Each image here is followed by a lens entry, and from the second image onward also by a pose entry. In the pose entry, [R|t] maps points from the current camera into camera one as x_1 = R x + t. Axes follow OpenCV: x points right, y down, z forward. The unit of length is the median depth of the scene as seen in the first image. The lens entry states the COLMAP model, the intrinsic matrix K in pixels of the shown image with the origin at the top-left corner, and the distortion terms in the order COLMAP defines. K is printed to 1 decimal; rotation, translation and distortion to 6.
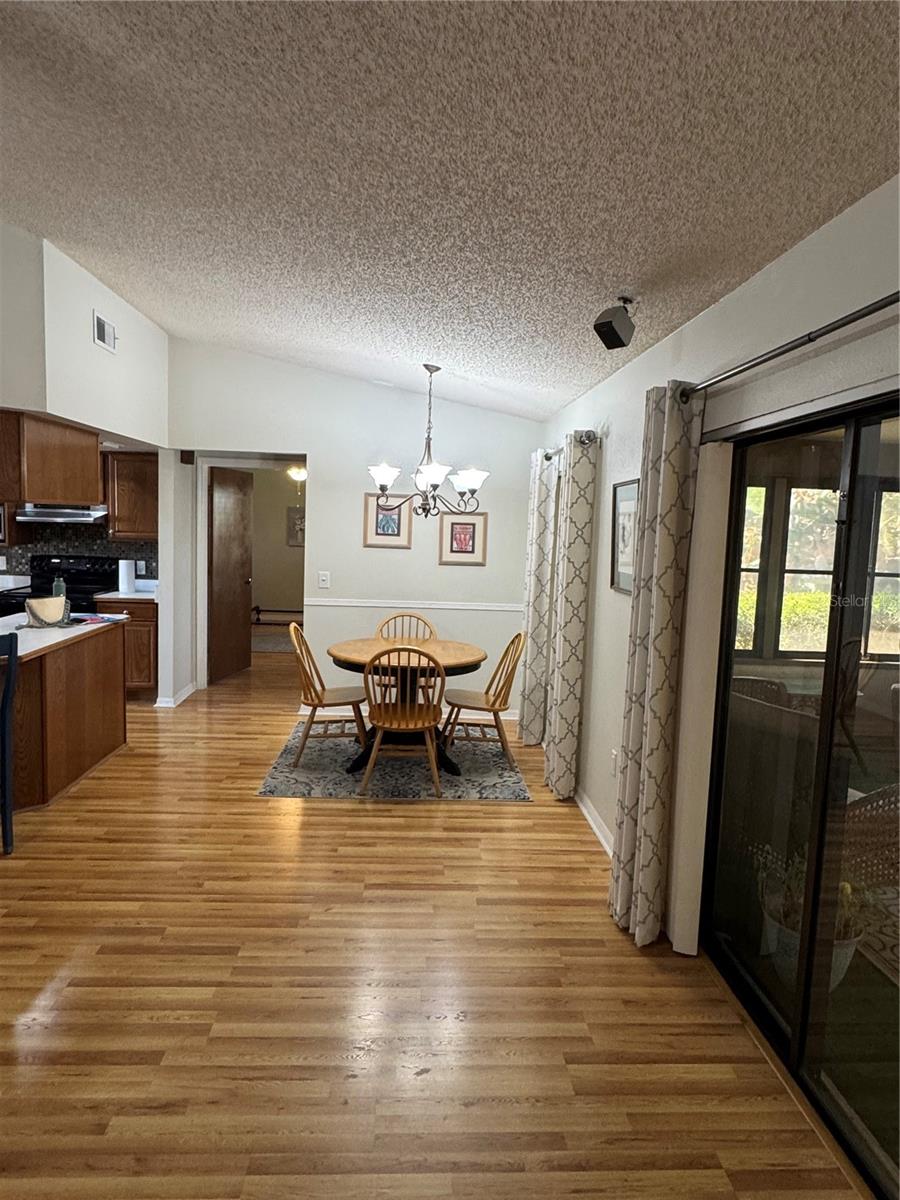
lens RADIAL K [[765.4, 0, 454.7], [0, 765.4, 599.7], [0, 0, 1]] dist [0.020256, 0.001490]
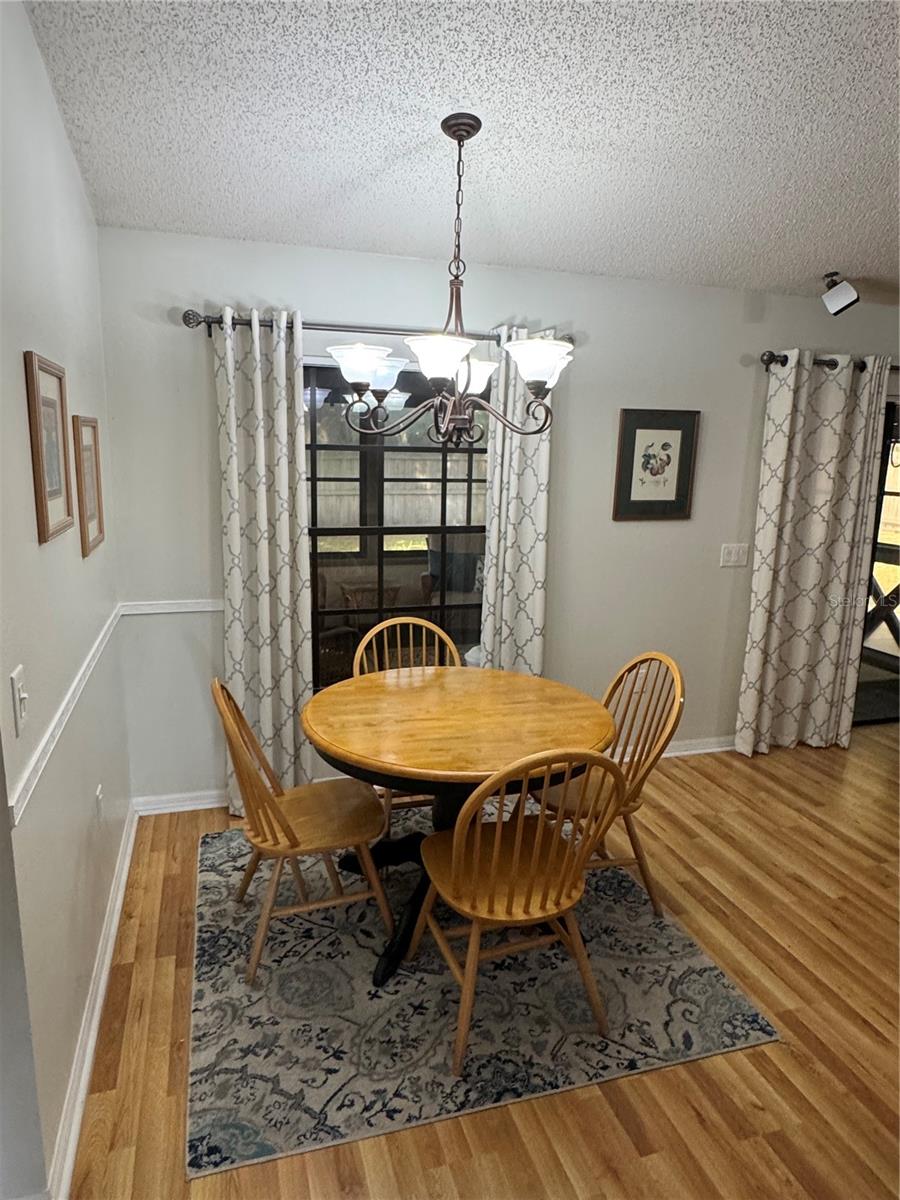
lens RADIAL K [[765.4, 0, 452.6], [0, 765.4, 597.4], [0, 0, 1]] dist [0.020256, 0.001490]
pose [[-0.241781, -0.230373, 0.942587, -0.607208], [0.061381, 0.965831, 0.251799, -0.158082], [-0.968387, 0.118737, -0.219379, 1.270895]]
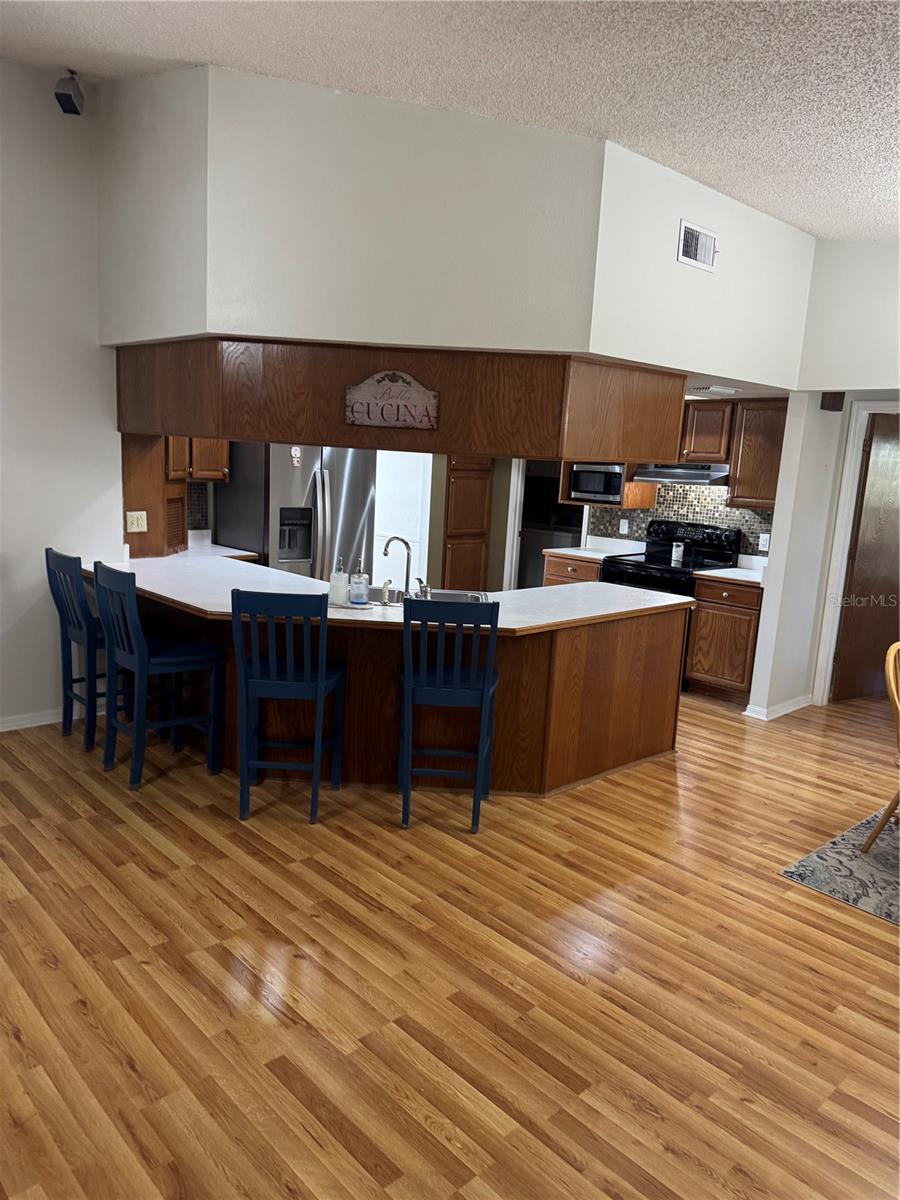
lens RADIAL K [[861.9, 0, 449.8], [0, 861.9, 601.0], [0, 0, 1]] dist [0.047586, -0.034482]
pose [[0.644851, 0.129155, -0.753317, 0.117985], [-0.108016, 0.991127, 0.077463, -0.023791], [0.756637, 0.031418, 0.653080, 0.234707]]
